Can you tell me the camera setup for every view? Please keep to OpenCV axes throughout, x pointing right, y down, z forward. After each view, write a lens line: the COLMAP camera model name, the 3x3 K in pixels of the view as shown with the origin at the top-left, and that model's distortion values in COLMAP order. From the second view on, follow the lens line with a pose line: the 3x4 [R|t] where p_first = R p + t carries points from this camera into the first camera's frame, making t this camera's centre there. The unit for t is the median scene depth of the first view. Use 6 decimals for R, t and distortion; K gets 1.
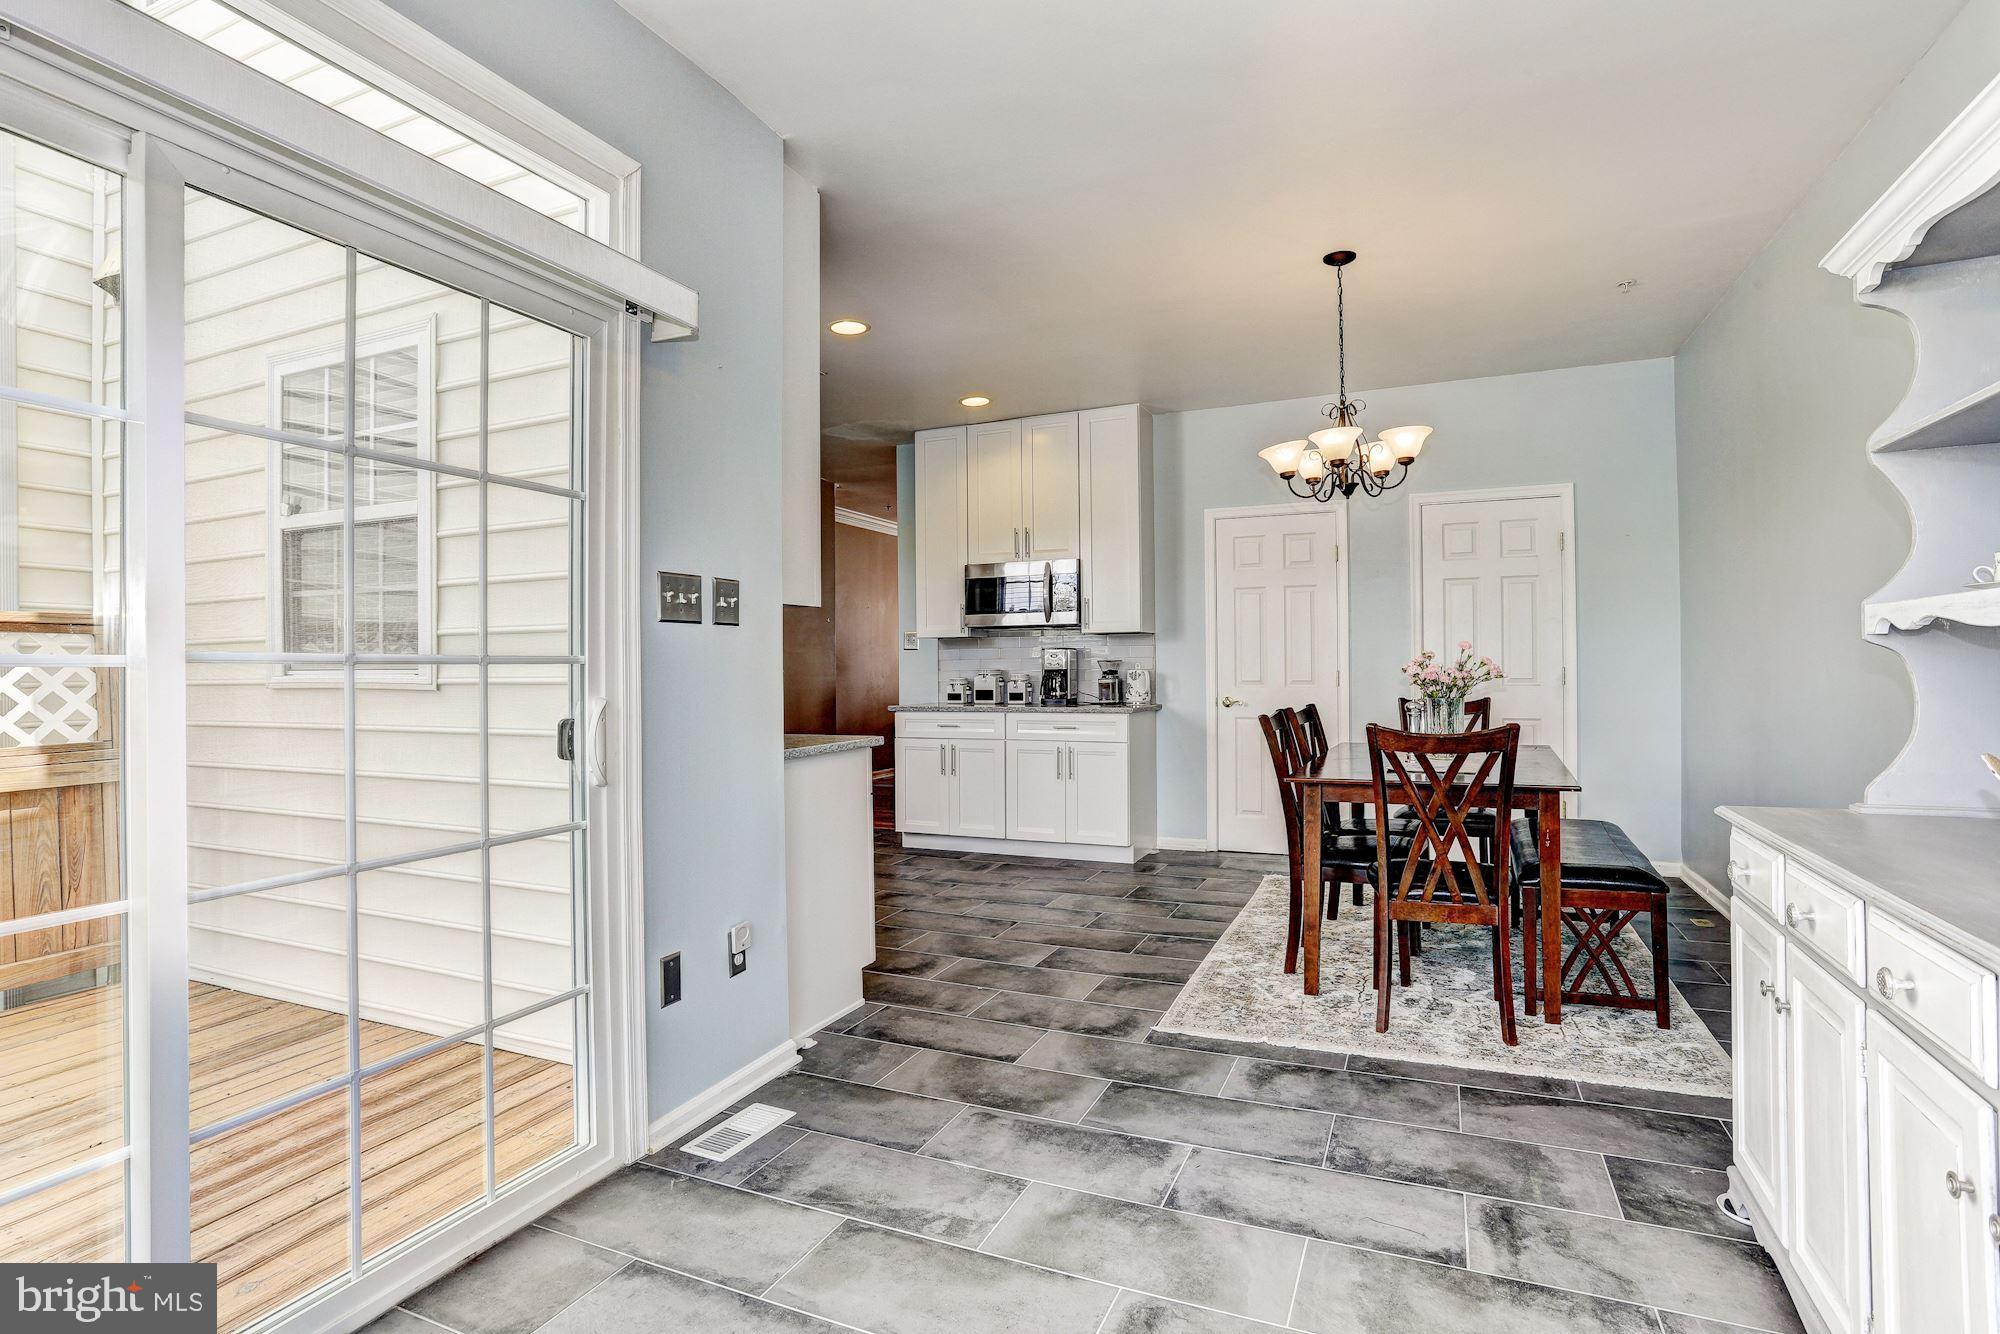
lens RADIAL K [[981.3, 0, 987.6], [0, 981.3, 670.9], [0, 0, 1]] dist [-0.051508, 0.021289]
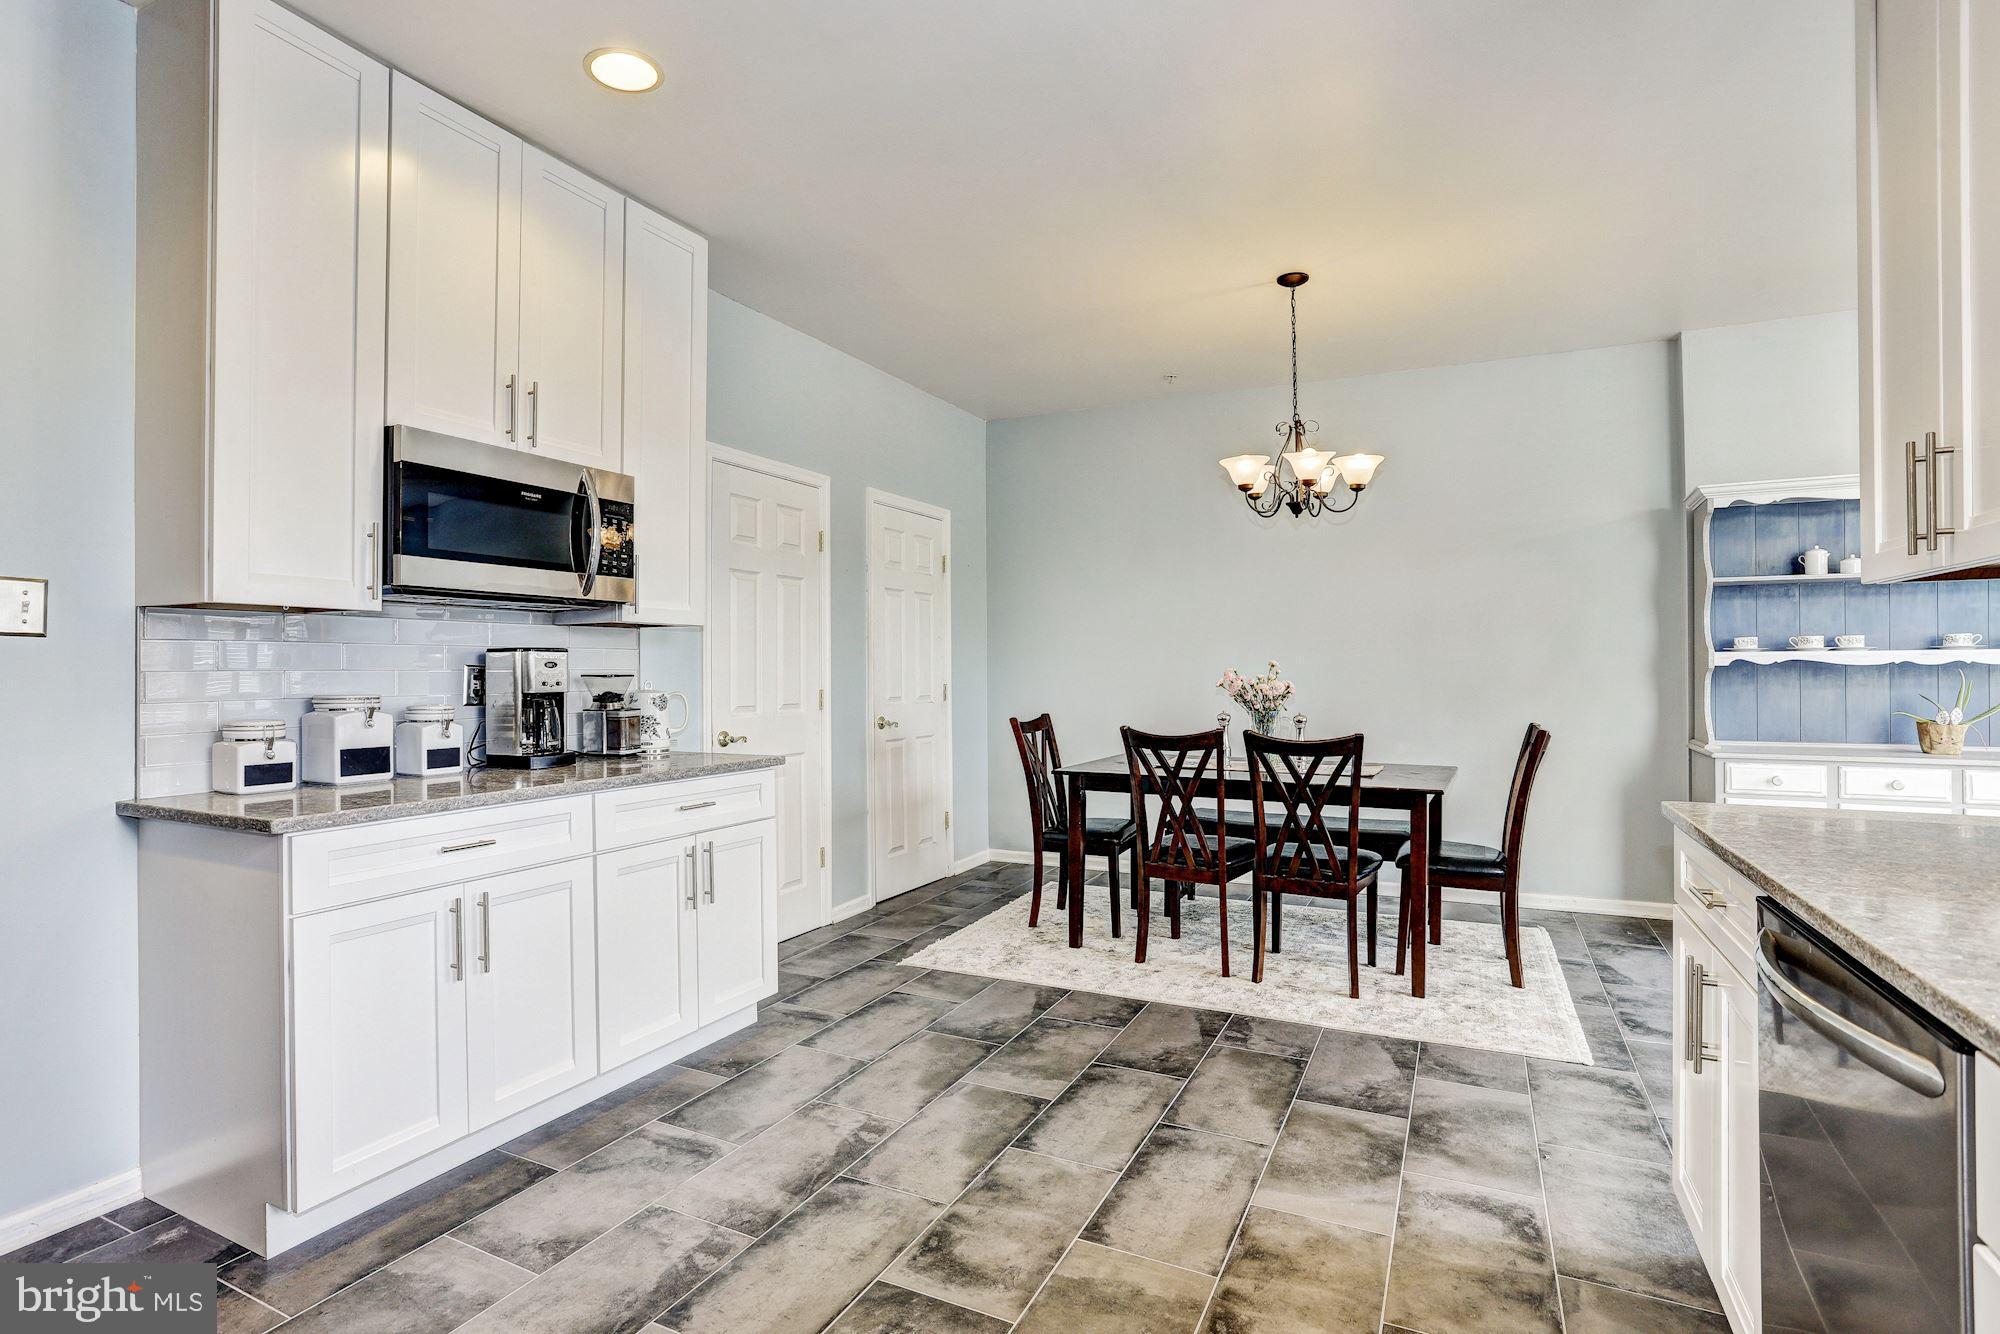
lens RADIAL K [[969.0, 0, 991.8], [0, 969.0, 662.4], [0, 0, 1]] dist [-0.030770, 0.001073]
pose [[0.038964, 0.017592, 0.999086, -0.558892], [0.007965, 0.999808, -0.017915, -0.008725], [-0.999209, 0.008655, 0.038817, 1.098360]]
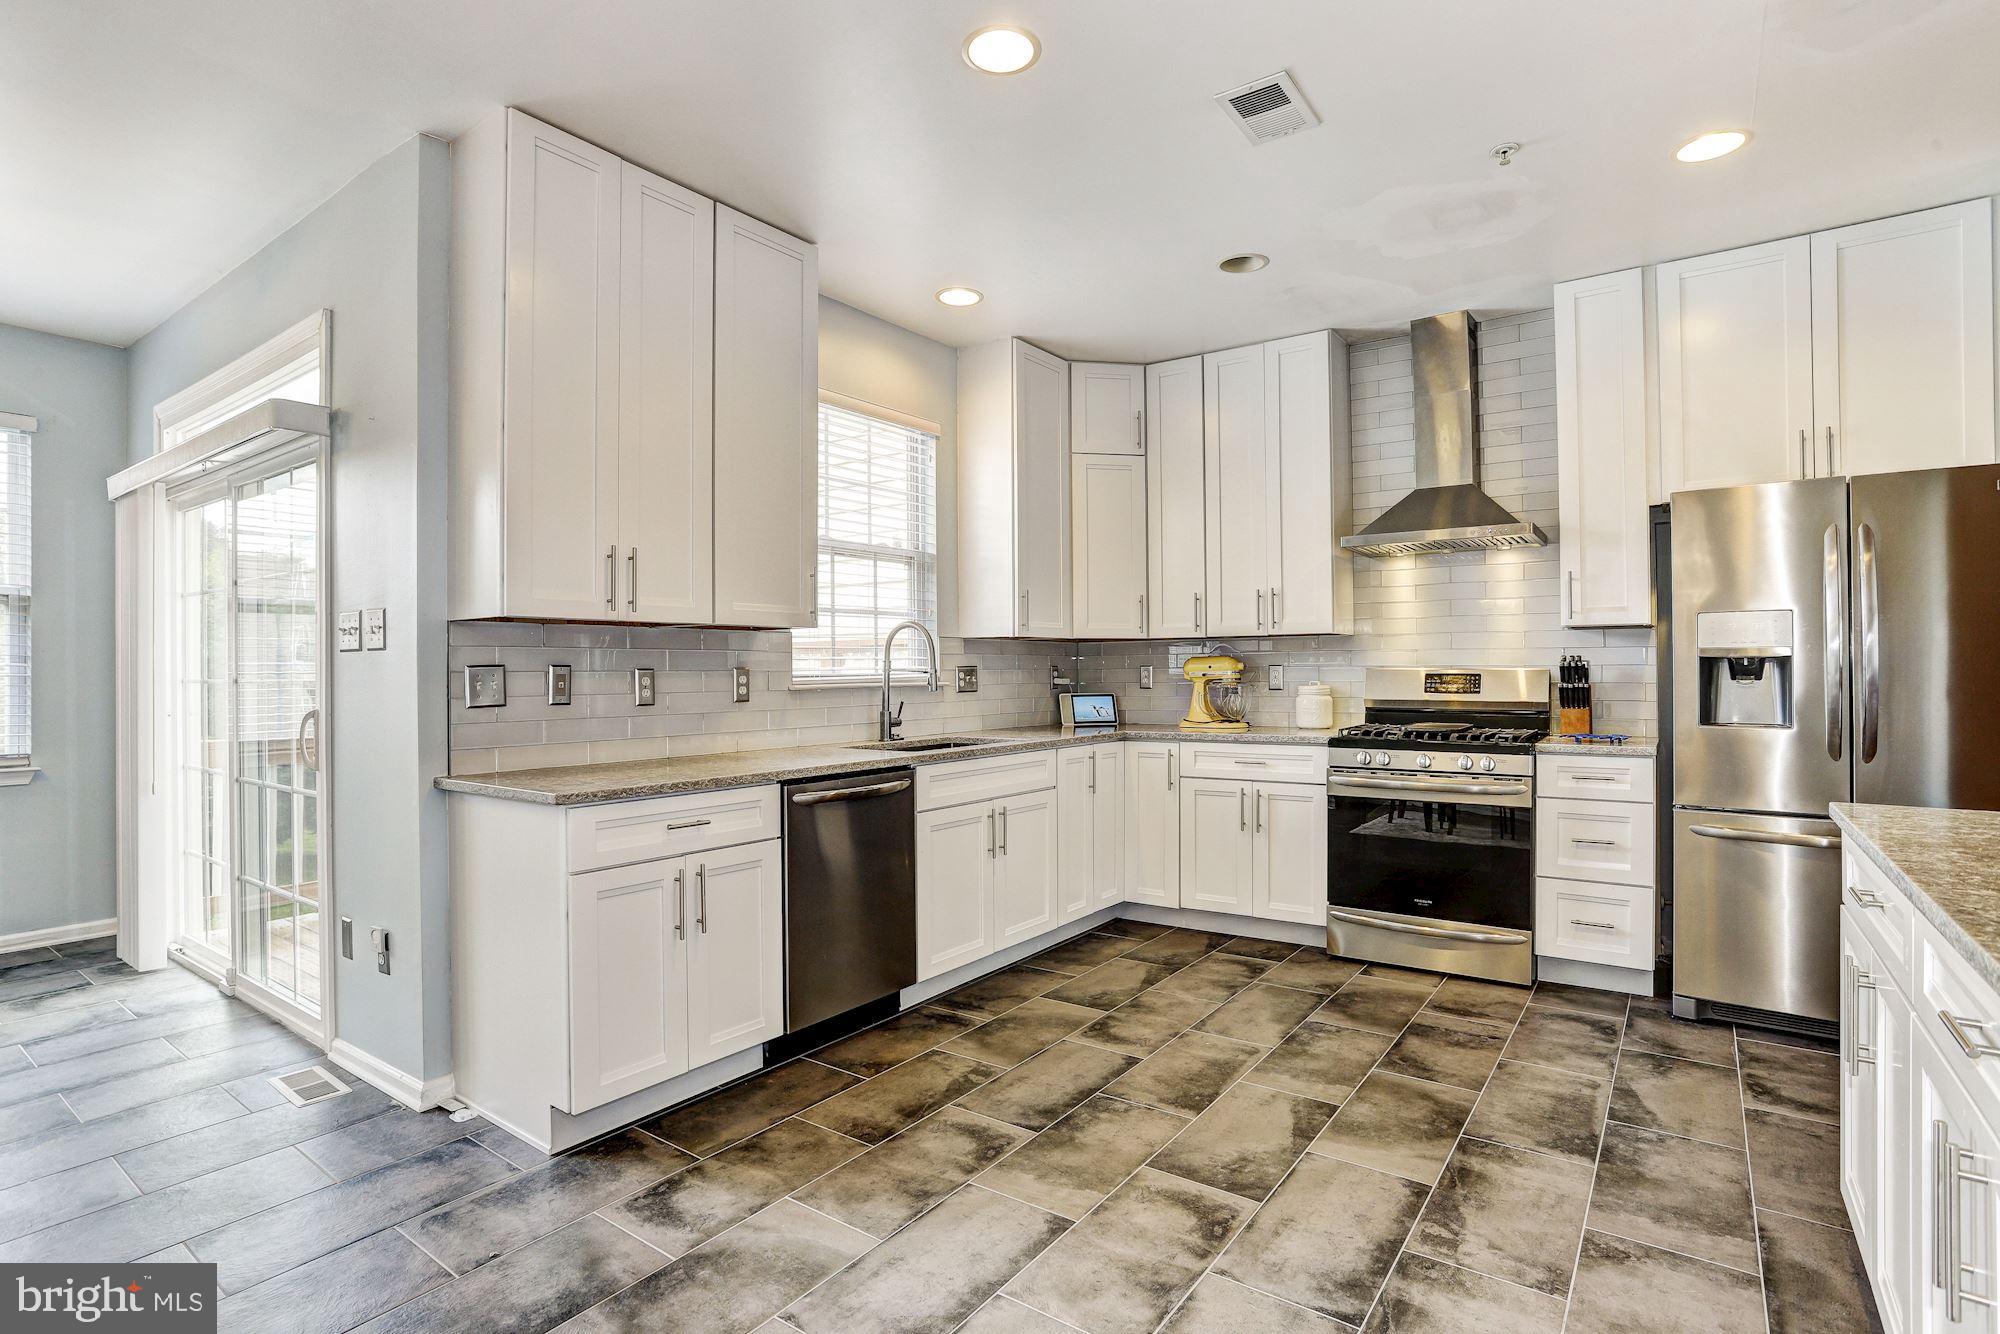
lens RADIAL K [[981.3, 0, 998.4], [0, 981.3, 659.2], [0, 0, 1]] dist [-0.051508, 0.021289]
pose [[-0.203437, -0.000791, -0.979088, 0.388784], [0.006178, 0.999979, -0.002091, -0.018501], [0.979068, -0.006474, -0.203428, 1.139082]]
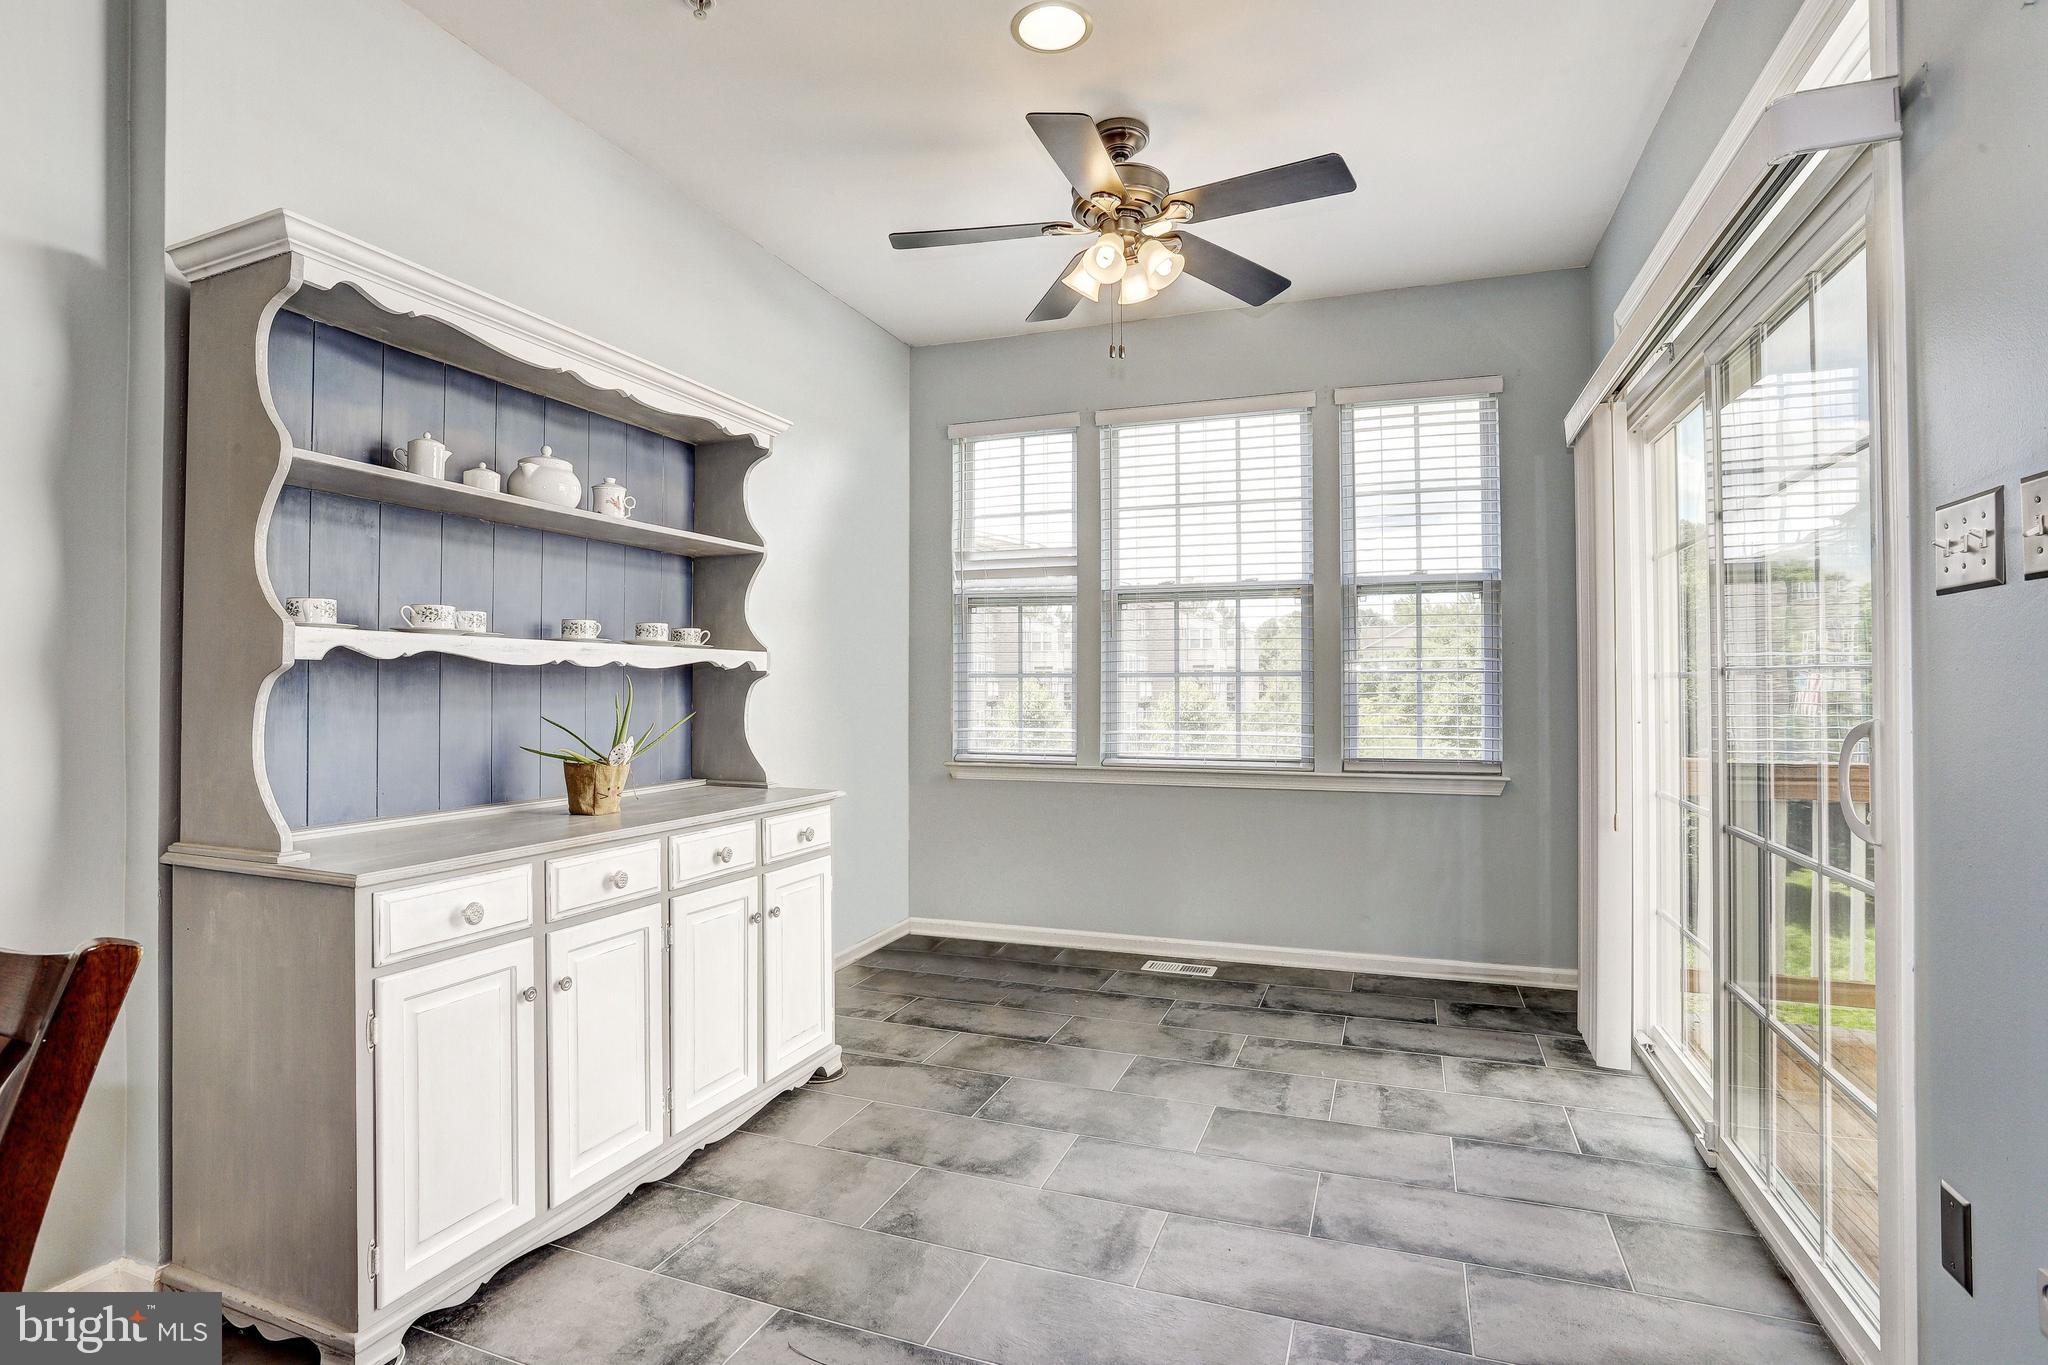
lens RADIAL K [[1004.9, 0, 1014.2], [0, 1004.9, 686.6], [0, 0, 1]] dist [-0.051508, 0.021289]
pose [[-0.998182, 0.011521, -0.059165, 0.131985], [0.011519, 0.999934, 0.000366, -0.001987], [0.059165, -0.000316, -0.998248, 0.840399]]
